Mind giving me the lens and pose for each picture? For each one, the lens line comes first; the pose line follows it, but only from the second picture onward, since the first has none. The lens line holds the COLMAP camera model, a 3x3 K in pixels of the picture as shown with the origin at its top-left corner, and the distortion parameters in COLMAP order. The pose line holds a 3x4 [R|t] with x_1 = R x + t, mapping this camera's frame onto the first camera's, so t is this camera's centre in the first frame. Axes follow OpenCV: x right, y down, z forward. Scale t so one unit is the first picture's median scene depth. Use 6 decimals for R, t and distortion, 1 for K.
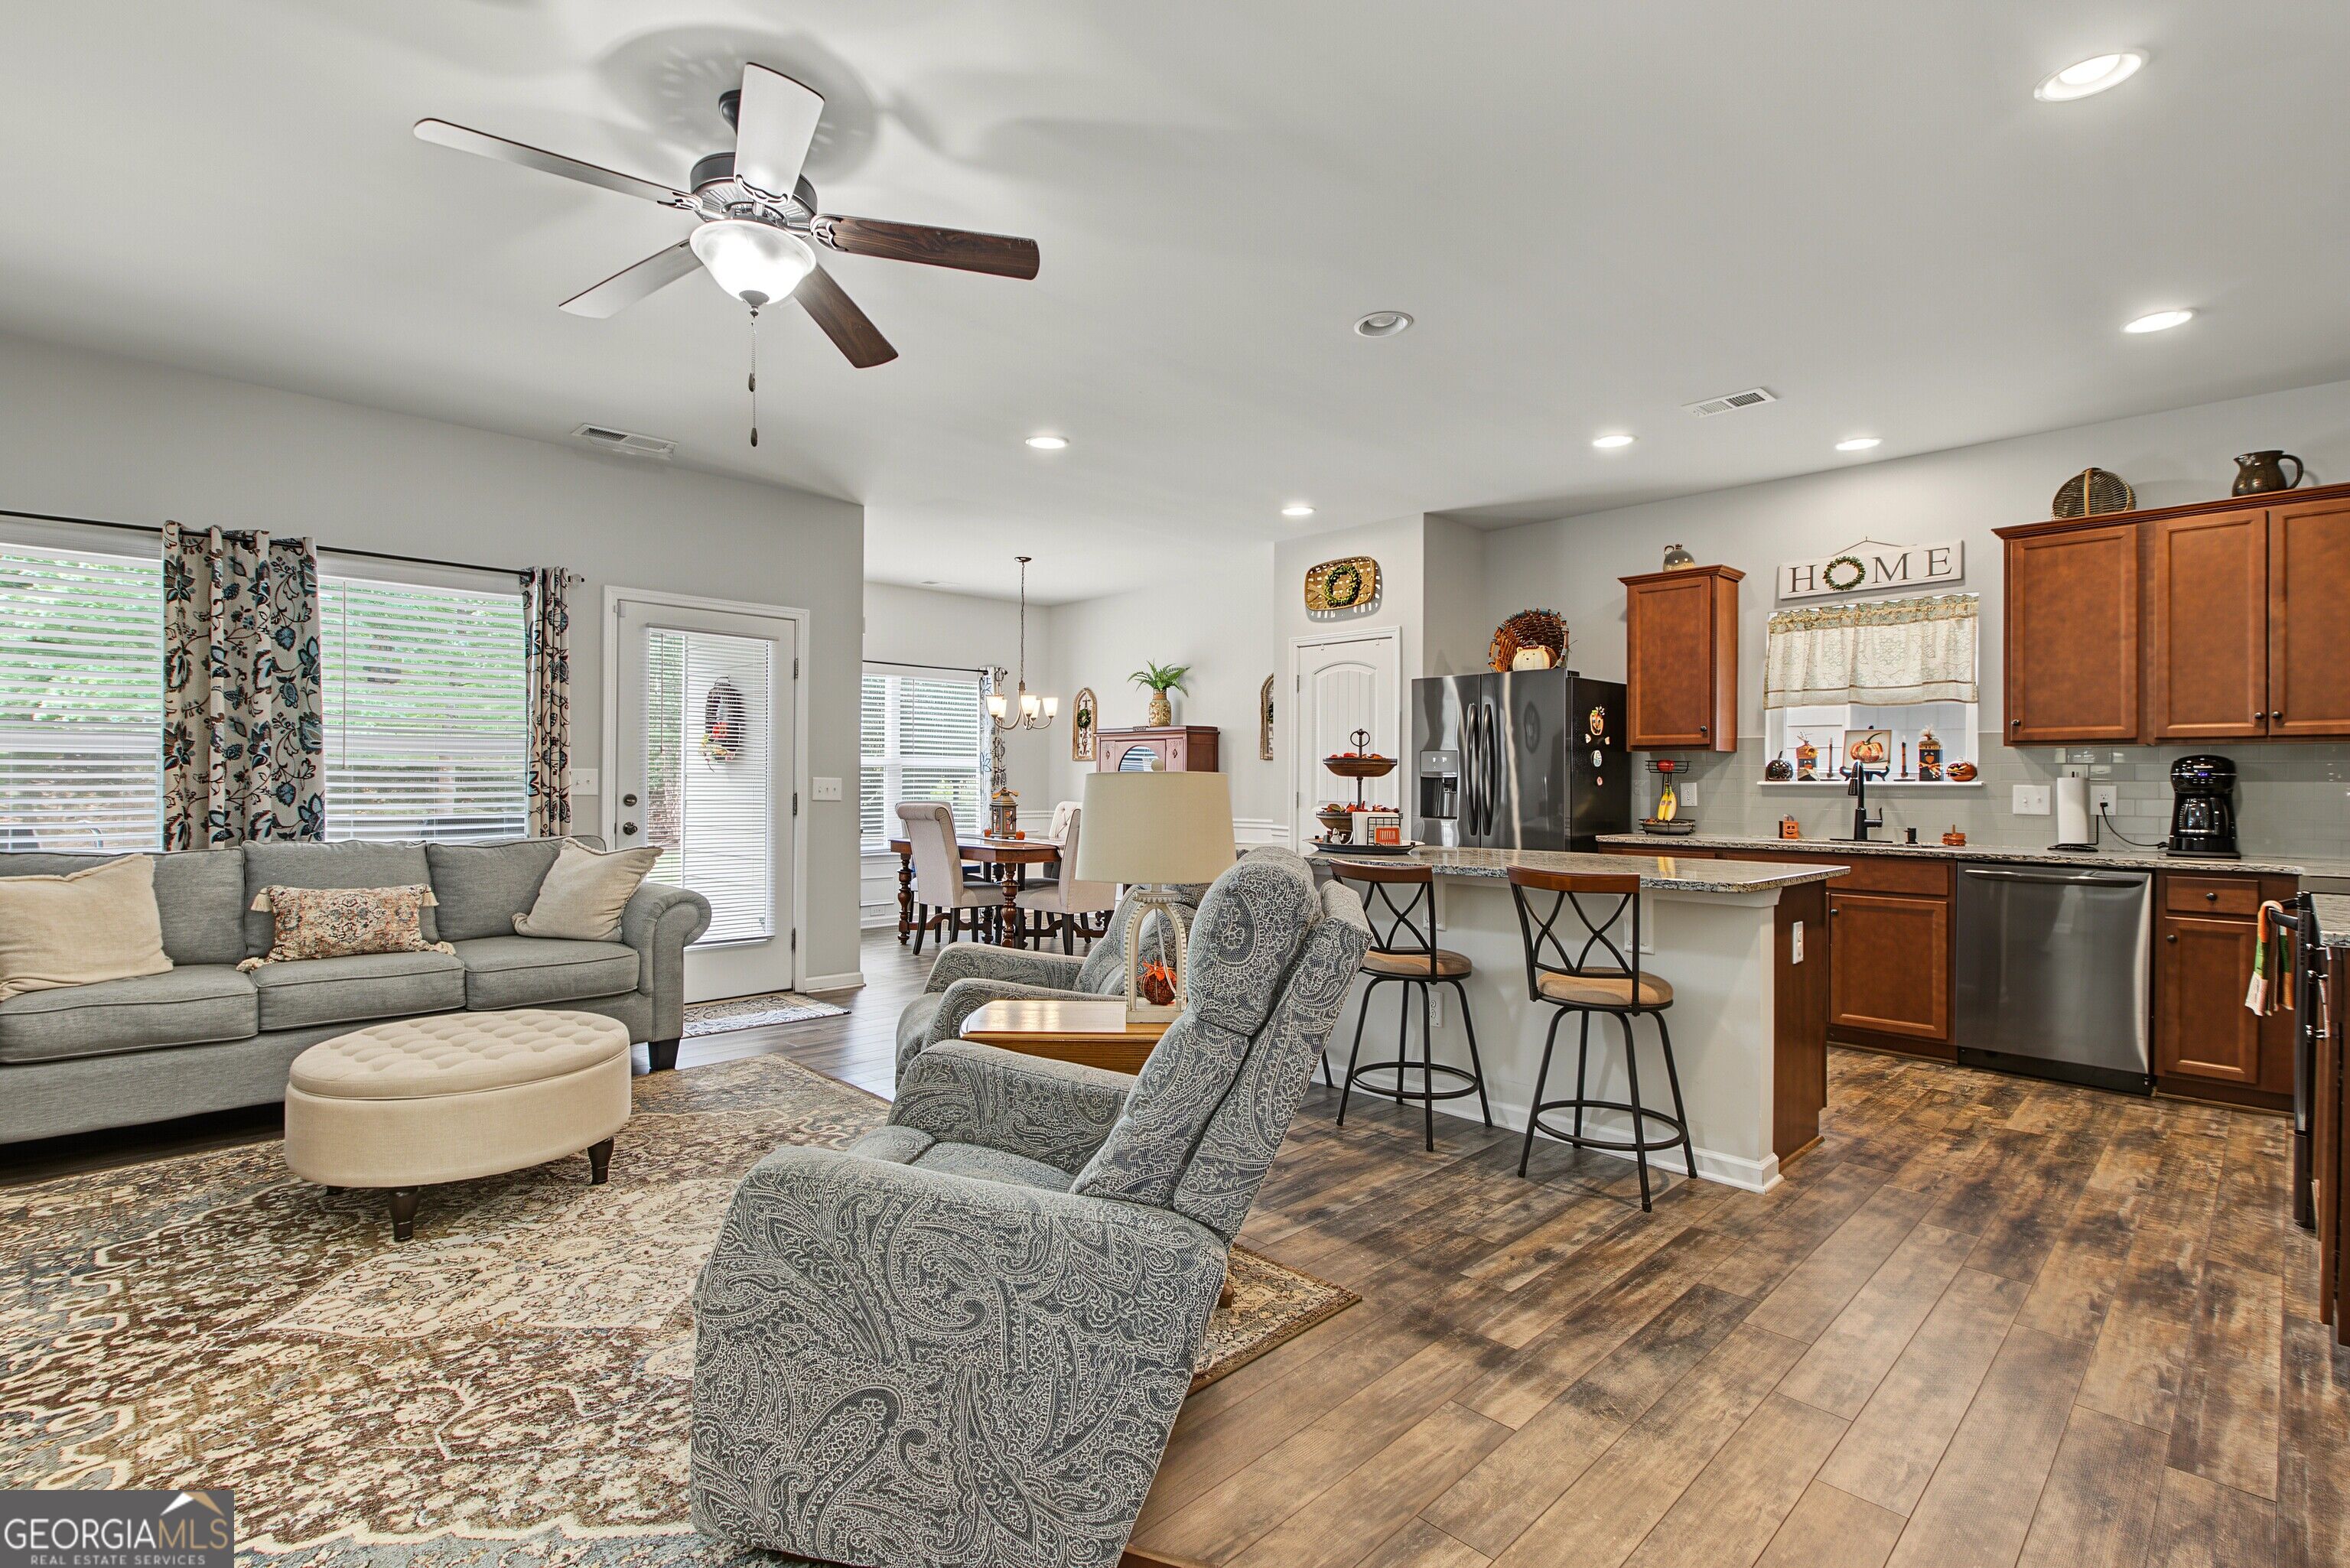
lens RADIAL K [[1101.8, 0, 1154.6], [0, 1101.8, 776.1], [0, 0, 1]] dist [0.007285, -0.001325]
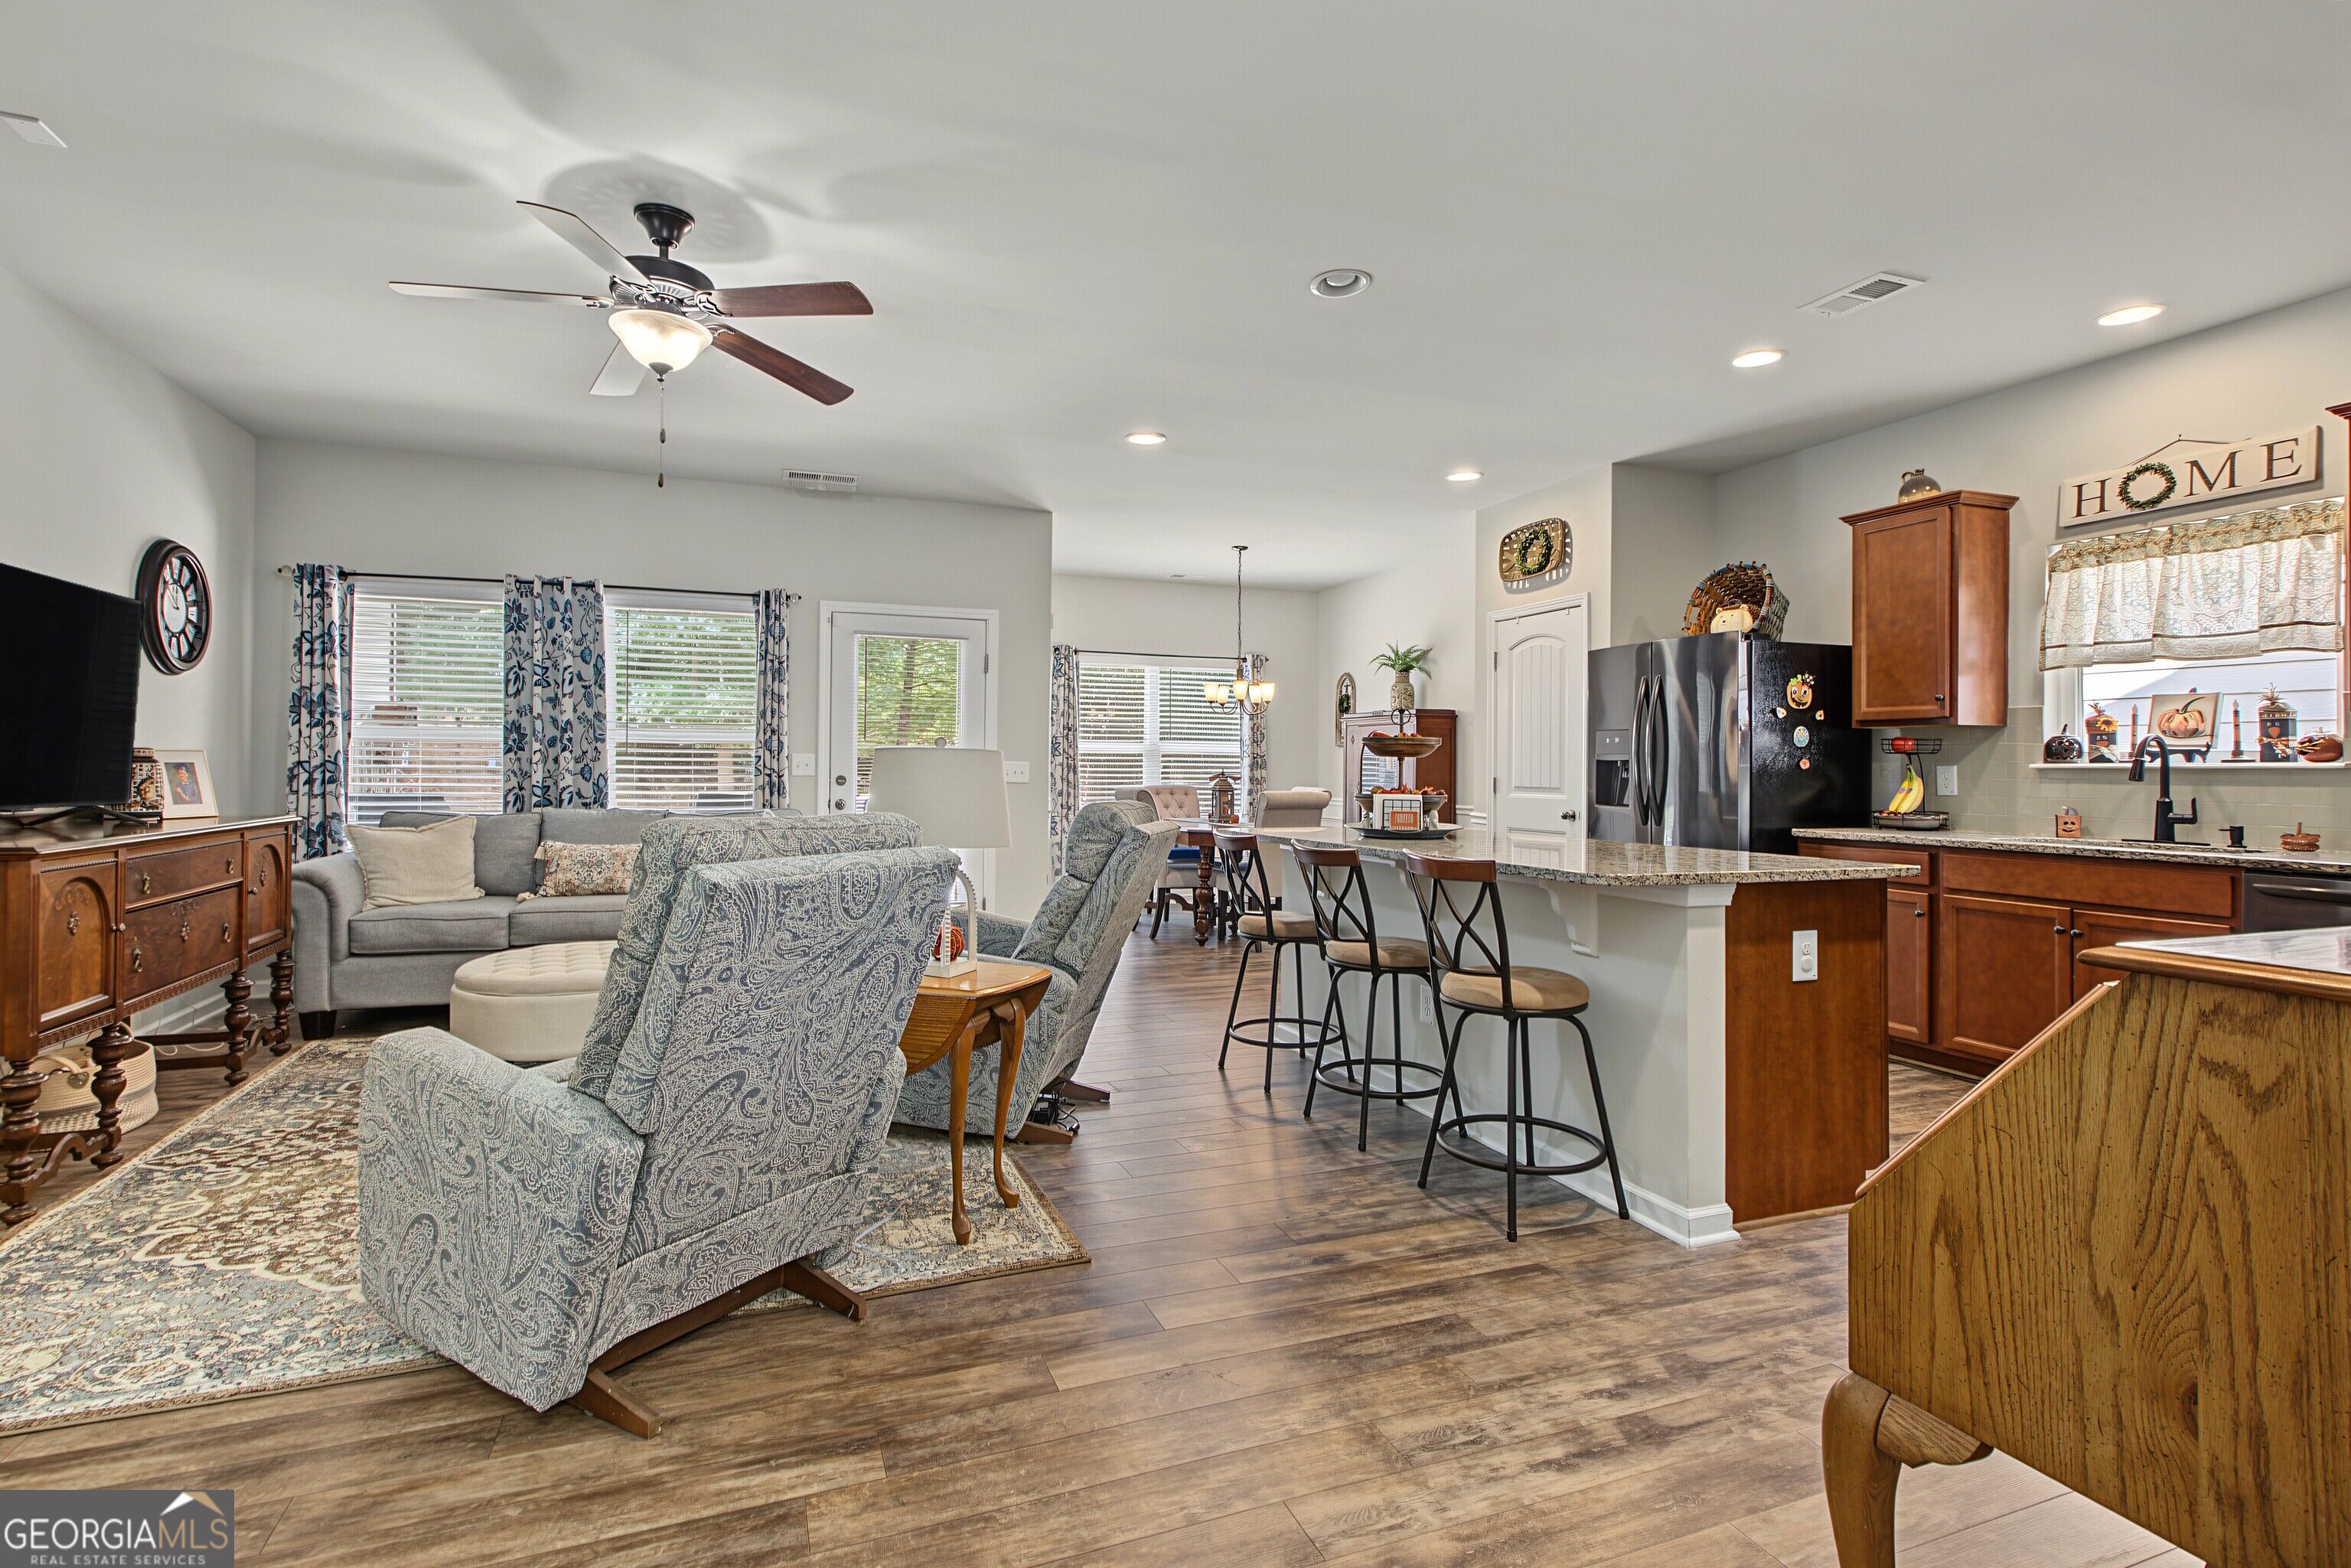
lens RADIAL K [[1109.7, 0, 1154.1], [0, 1109.7, 762.4], [0, 0, 1]] dist [0.013005, -0.004441]
pose [[0.919176, -0.001772, -0.393843, 0.377254], [0.000382, 0.999993, -0.003607, 0.008659], [0.393847, 0.003165, 0.919171, 0.042648]]
